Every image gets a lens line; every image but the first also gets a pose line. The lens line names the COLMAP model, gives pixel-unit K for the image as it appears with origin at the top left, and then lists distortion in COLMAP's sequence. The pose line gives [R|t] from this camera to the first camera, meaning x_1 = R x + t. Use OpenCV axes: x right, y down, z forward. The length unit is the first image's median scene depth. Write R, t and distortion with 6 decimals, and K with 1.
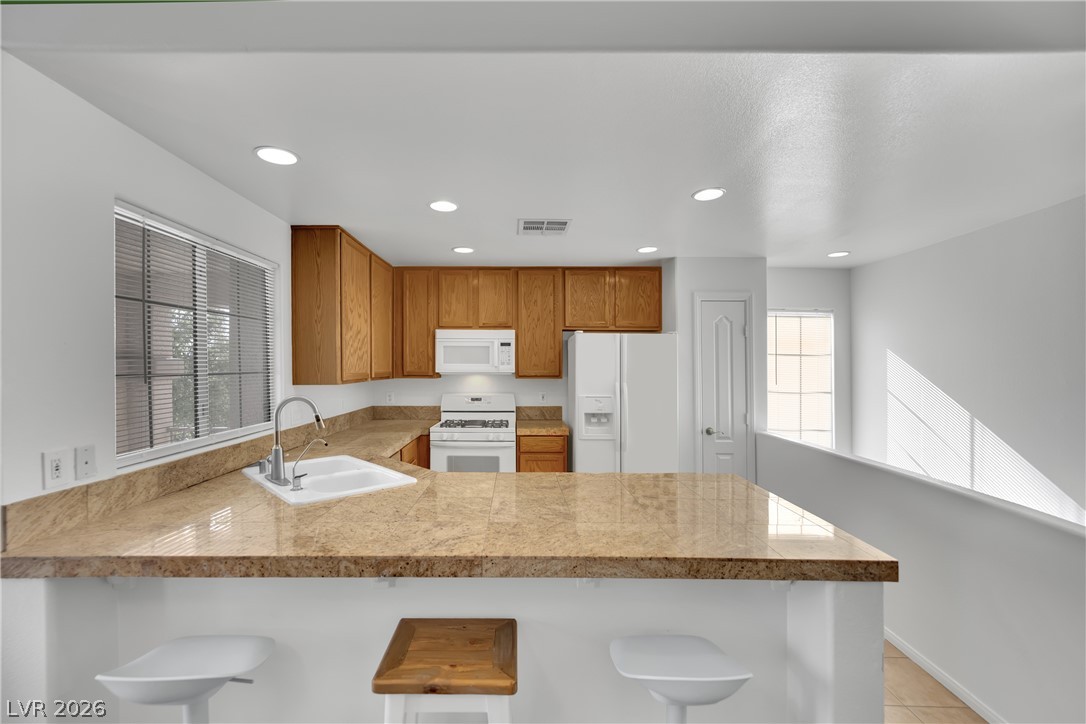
lens RADIAL K [[446.7, 0, 527.7], [0, 446.7, 368.4], [0, 0, 1]] dist [-0.014516, -0.002177]
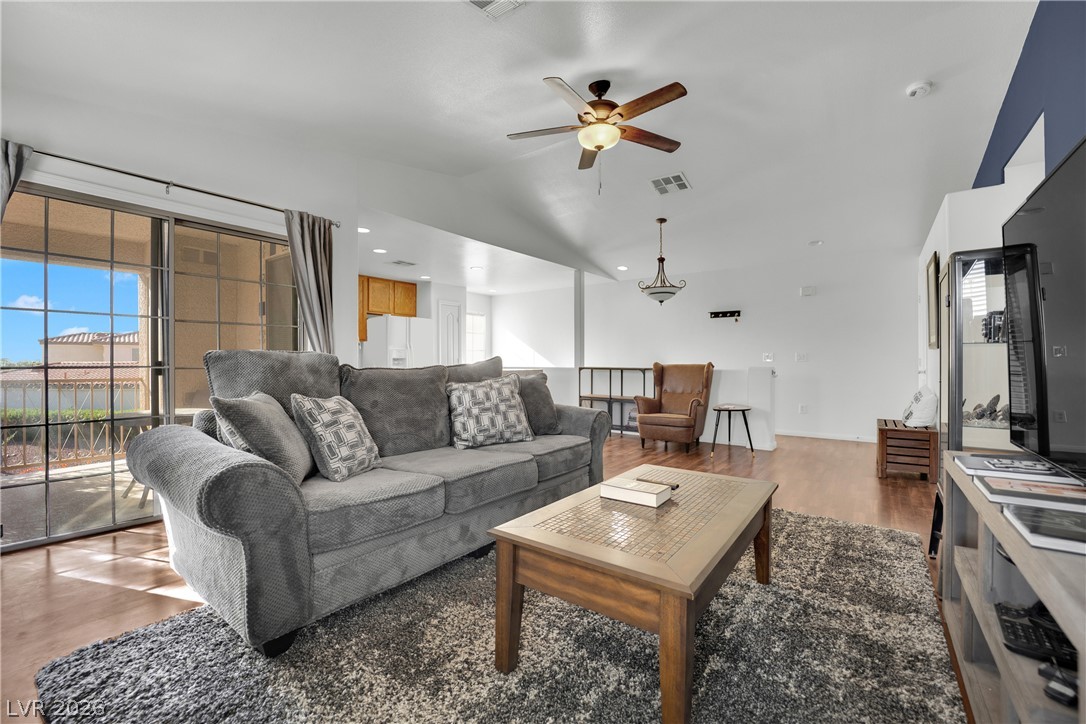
lens RADIAL K [[443.5, 0, 535.5], [0, 443.5, 357.5], [0, 0, 1]] dist [-0.015791, -0.000076]
pose [[0.628027, 0.006317, 0.778166, -0.897635], [0.004351, 0.999923, -0.011629, 0.117134], [-0.778180, 0.010689, 0.627951, -0.602379]]
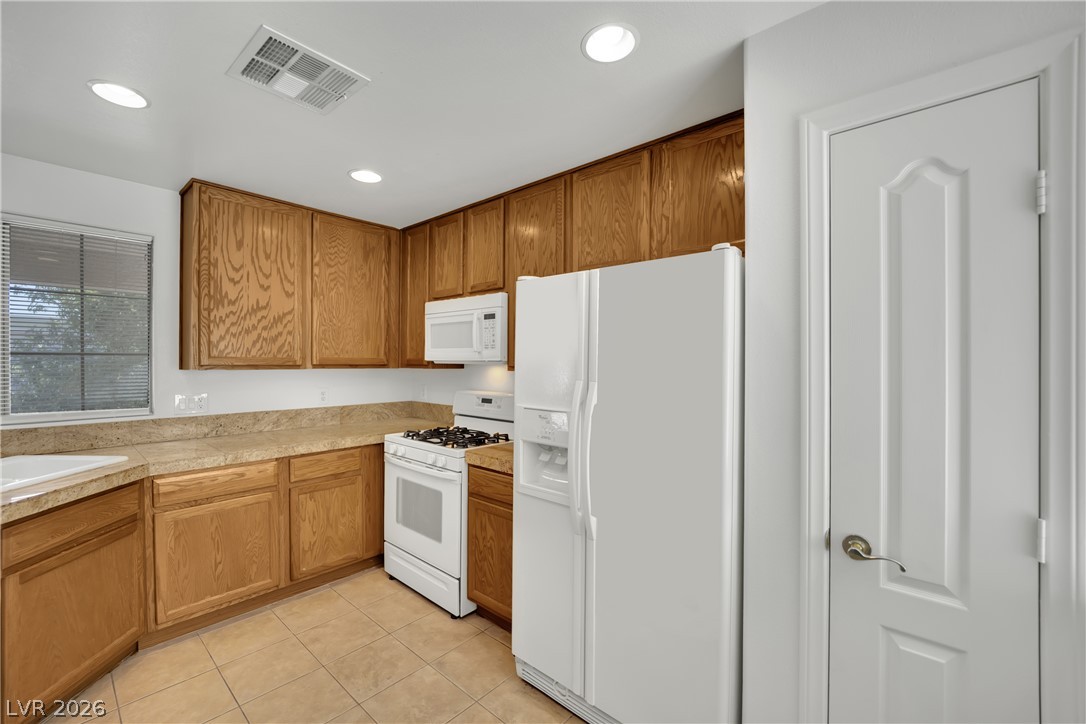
lens RADIAL K [[446.7, 0, 538.7], [0, 446.7, 363.0], [0, 0, 1]] dist [-0.014516, -0.002177]
pose [[0.732859, 0.004333, -0.680366, 0.452944], [-0.009048, 0.999953, -0.003377, 0.014480], [0.680320, 0.008631, 0.732864, 0.615443]]
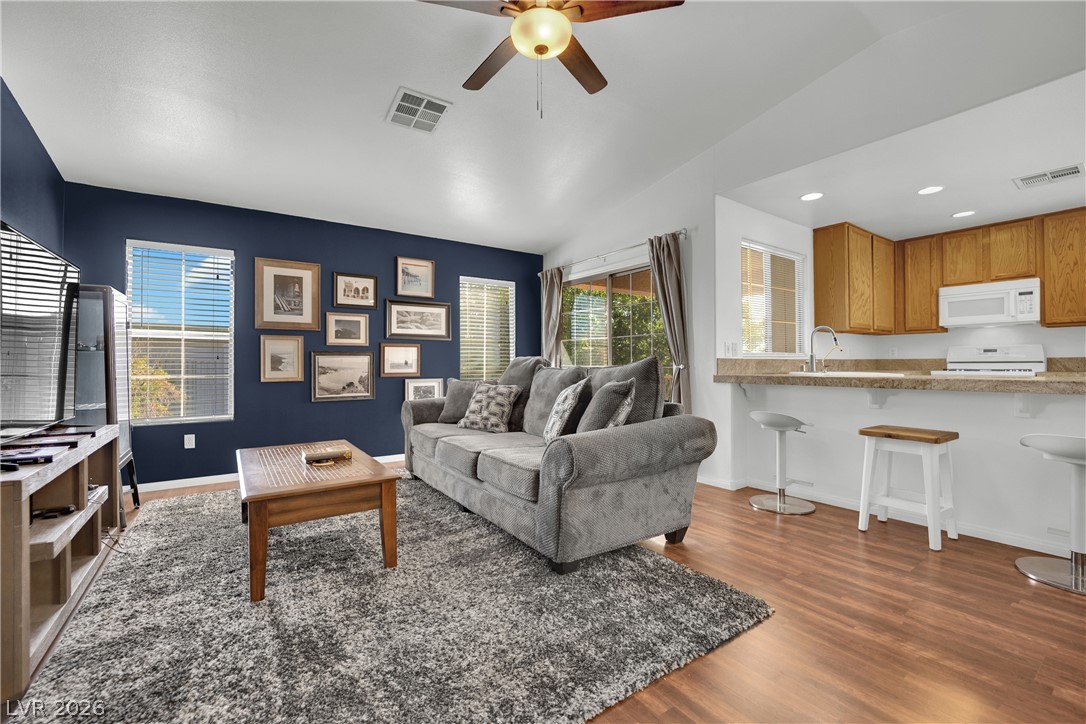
lens RADIAL K [[446.7, 0, 538.4], [0, 446.7, 365.7], [0, 0, 1]] dist [-0.014516, -0.002177]
pose [[0.543381, 0.000420, -0.839486, 0.190884], [0.000573, 0.999999, 0.000872, 0.114874], [0.839486, -0.000955, 0.543380, -0.494687]]
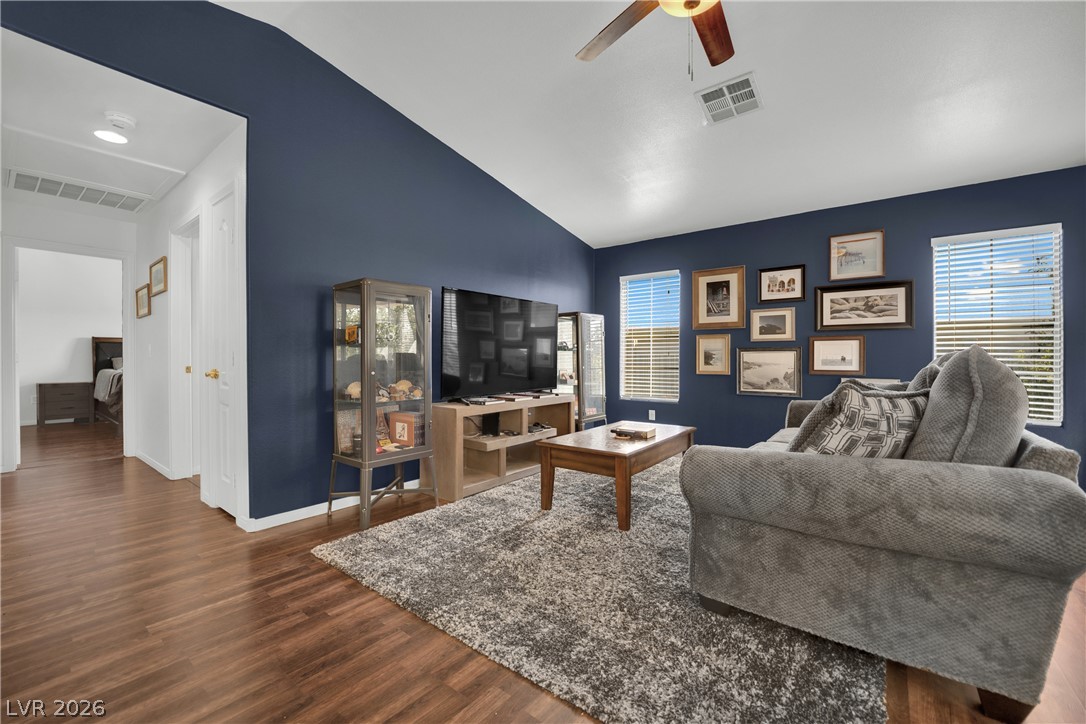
lens RADIAL K [[446.7, 0, 540.8], [0, 446.7, 361.1], [0, 0, 1]] dist [-0.014516, -0.002177]
pose [[-0.632681, -0.002754, -0.774408, 0.210294], [-0.011418, 0.999918, 0.005772, 0.114940], [0.774329, 0.012494, -0.632660, -0.037305]]
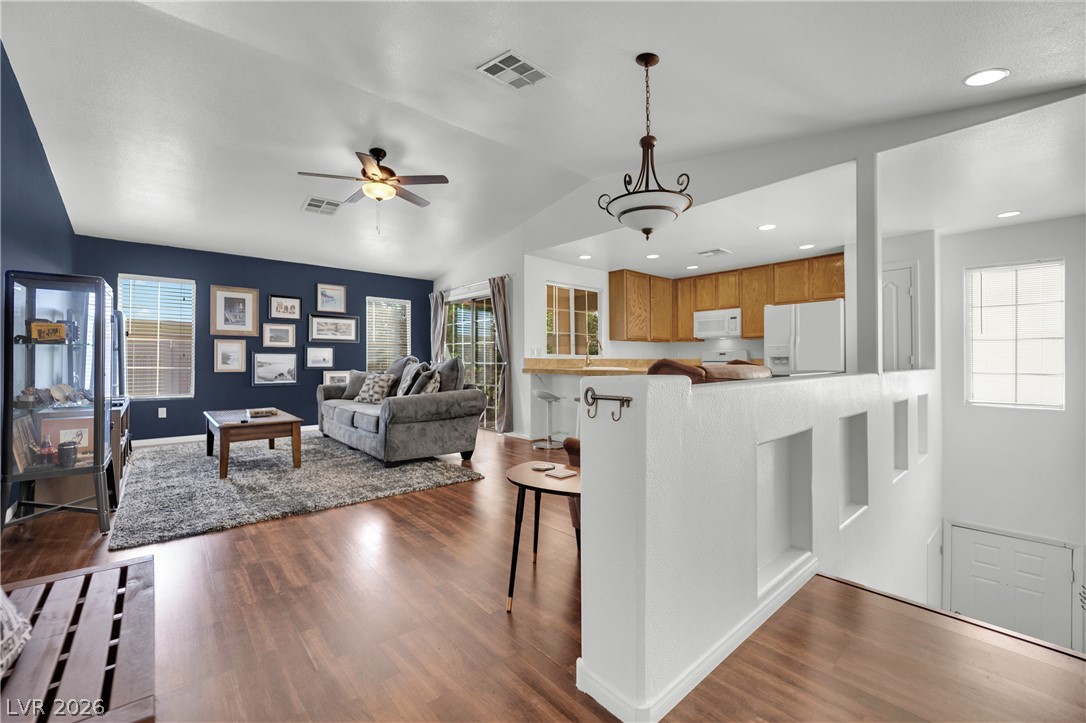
lens RADIAL K [[446.7, 0, 543.7], [0, 446.7, 363.7], [0, 0, 1]] dist [-0.014516, -0.002177]
pose [[0.635463, 0.002388, -0.772128, 0.789234], [-0.004710, 0.999989, -0.000784, 0.120987], [0.772117, 0.004134, 0.635467, -0.563153]]
